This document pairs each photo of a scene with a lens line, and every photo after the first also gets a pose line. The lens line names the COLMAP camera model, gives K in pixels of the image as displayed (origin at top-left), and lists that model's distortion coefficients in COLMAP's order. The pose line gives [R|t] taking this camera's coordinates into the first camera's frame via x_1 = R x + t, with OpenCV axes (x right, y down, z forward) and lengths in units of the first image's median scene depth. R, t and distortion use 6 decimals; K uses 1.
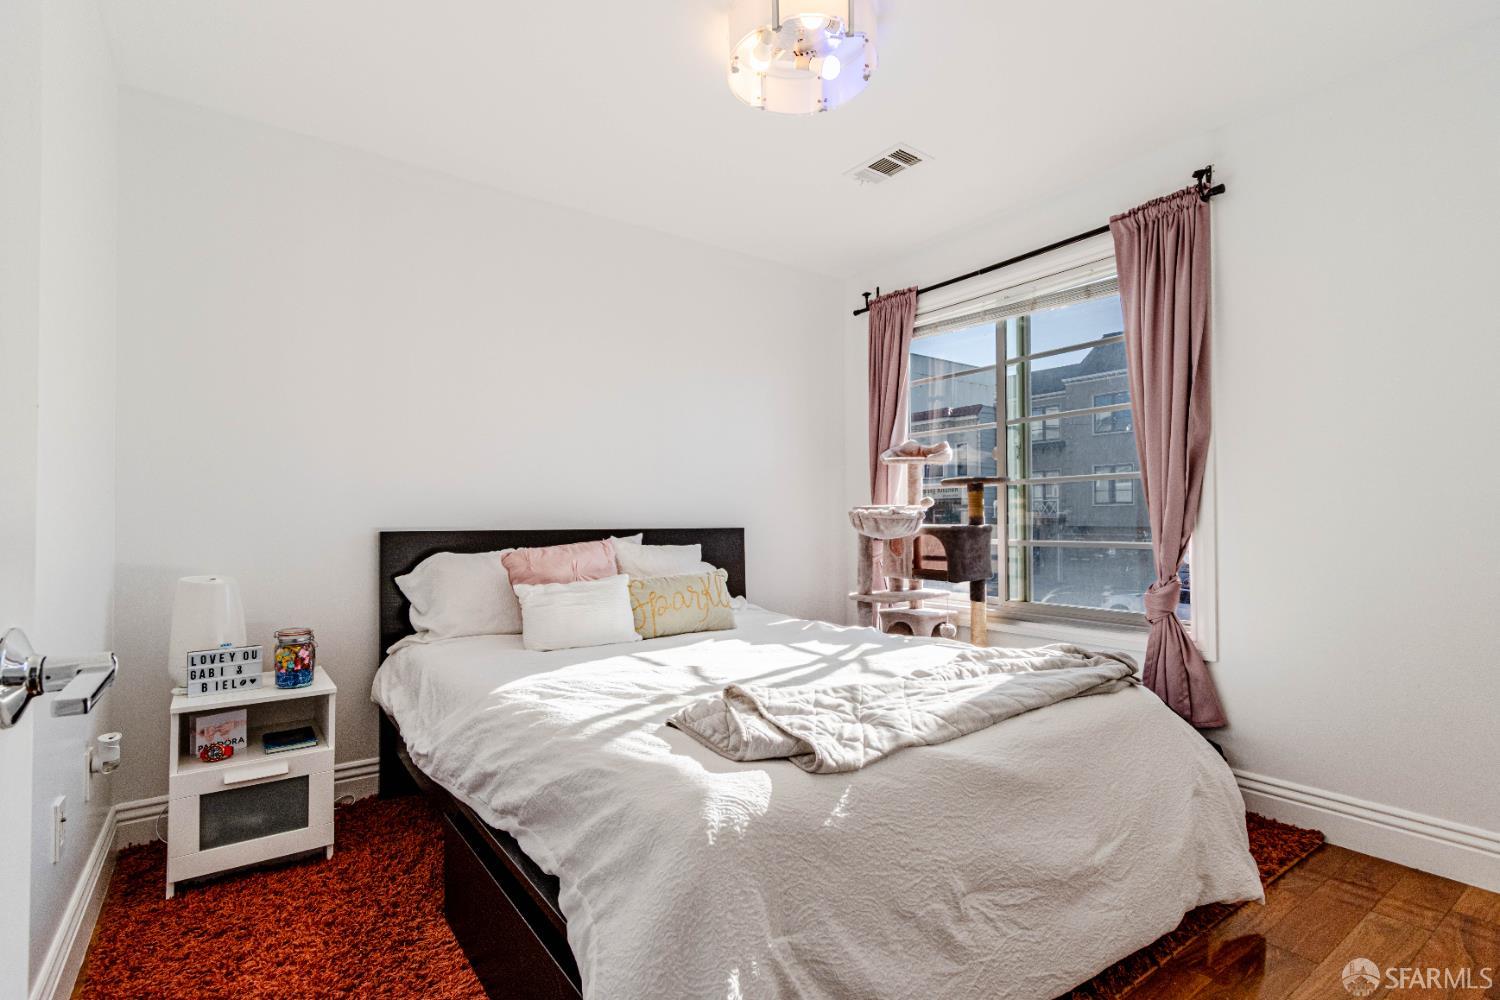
lens RADIAL K [[692.7, 0, 759.8], [0, 692.7, 495.7], [0, 0, 1]] dist [-0.001893, -0.002028]
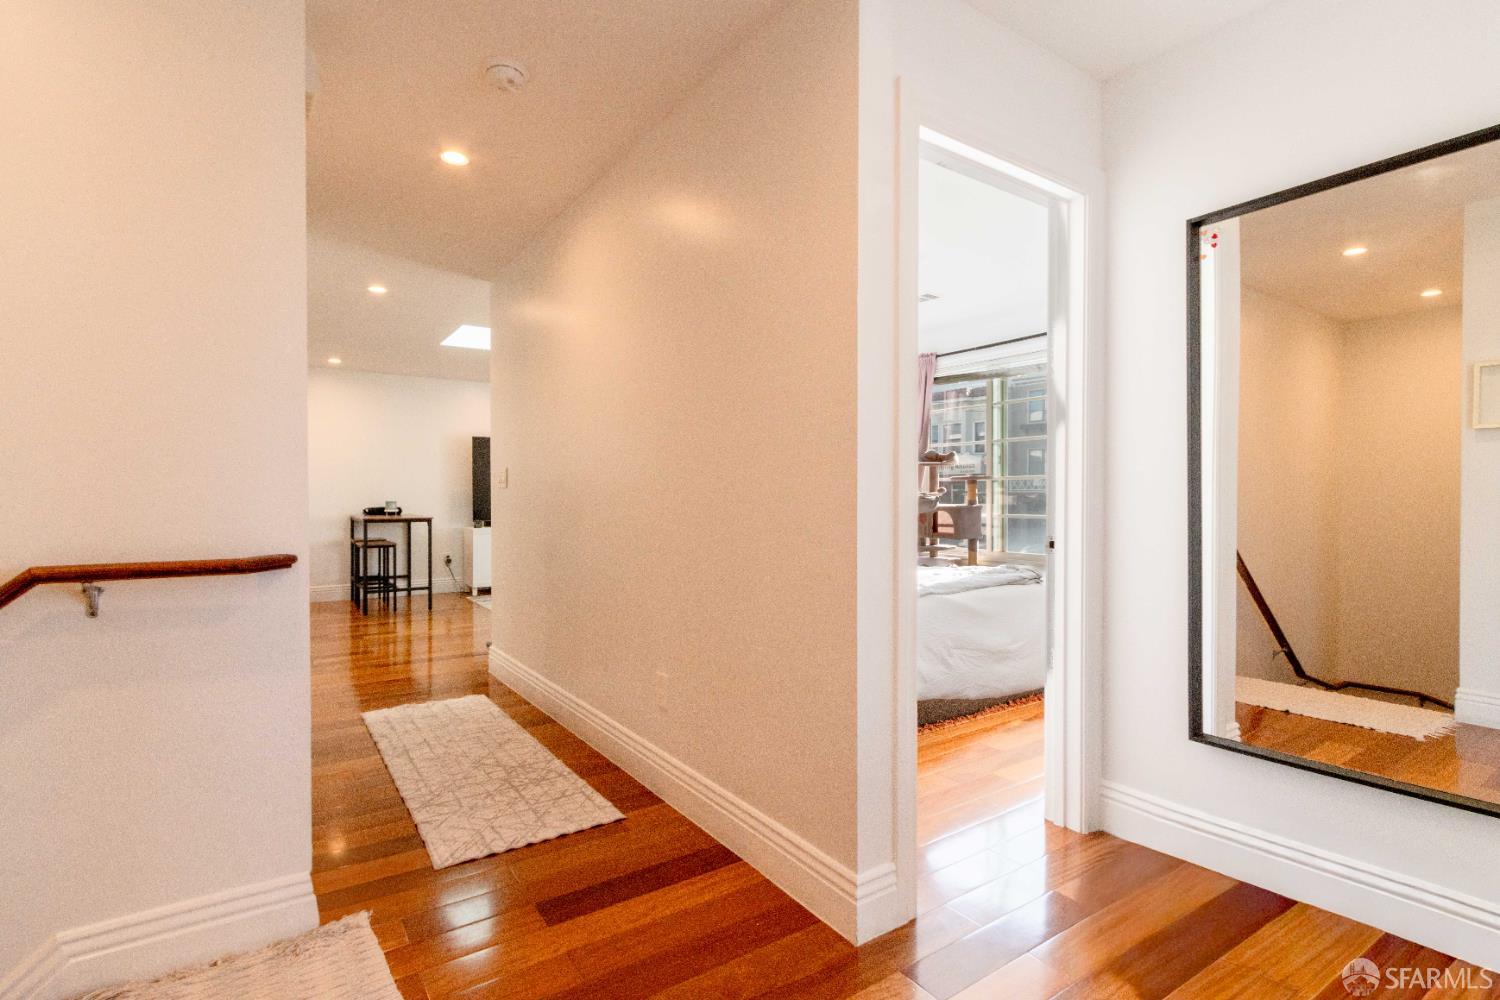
lens RADIAL K [[692.7, 0, 741.1], [0, 692.7, 506.7], [0, 0, 1]] dist [-0.001893, -0.002028]
pose [[0.998679, -0.004314, -0.051202, -0.143583], [0.007037, 0.998563, 0.053120, -0.042976], [0.050899, -0.053410, 0.997275, -0.636942]]
